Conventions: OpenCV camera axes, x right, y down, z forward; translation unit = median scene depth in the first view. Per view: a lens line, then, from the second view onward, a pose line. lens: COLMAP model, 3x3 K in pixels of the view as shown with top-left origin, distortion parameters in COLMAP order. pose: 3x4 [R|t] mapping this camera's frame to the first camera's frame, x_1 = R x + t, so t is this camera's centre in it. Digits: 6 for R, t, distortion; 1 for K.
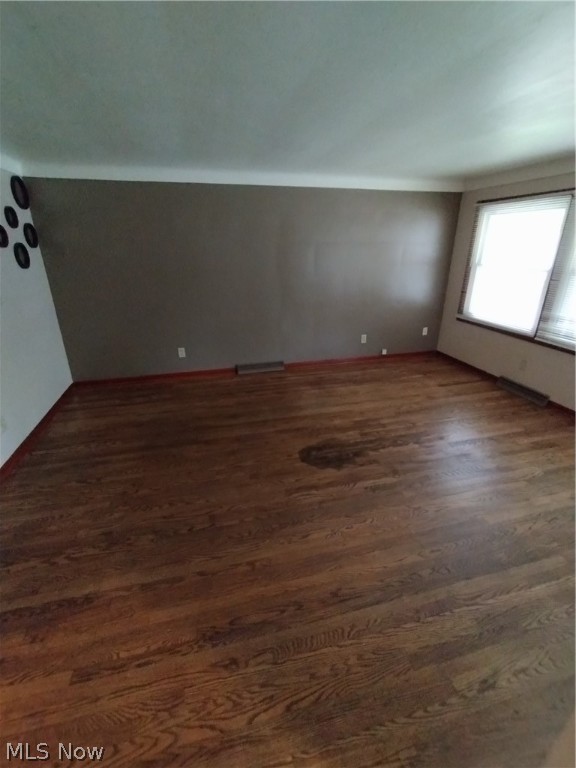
lens RADIAL K [[347.7, 0, 287.2], [0, 347.7, 383.6], [0, 0, 1]] dist [0.000333, -0.000594]
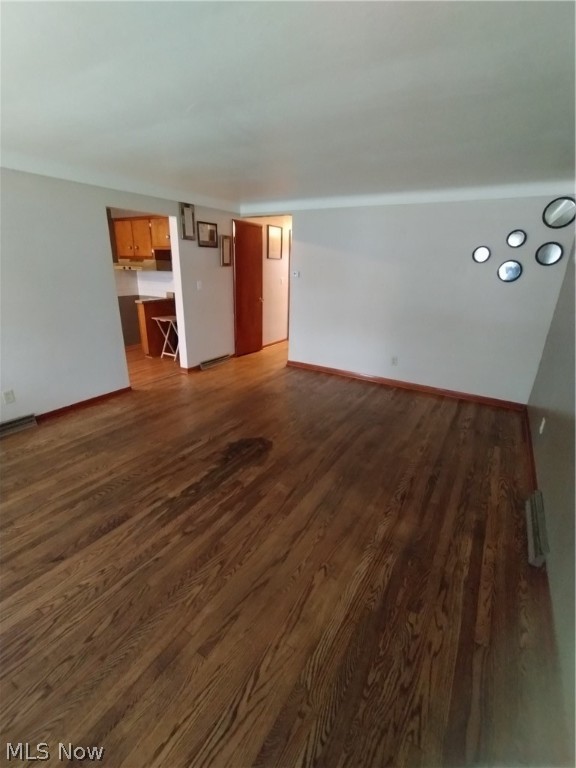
lens RADIAL K [[347.7, 0, 287.1], [0, 347.7, 383.9], [0, 0, 1]] dist [0.000333, -0.000594]
pose [[-0.723176, 0.212876, -0.657039, 0.620344], [-0.281610, 0.777762, 0.561945, -0.522336], [0.630645, 0.591414, -0.502511, 1.354120]]
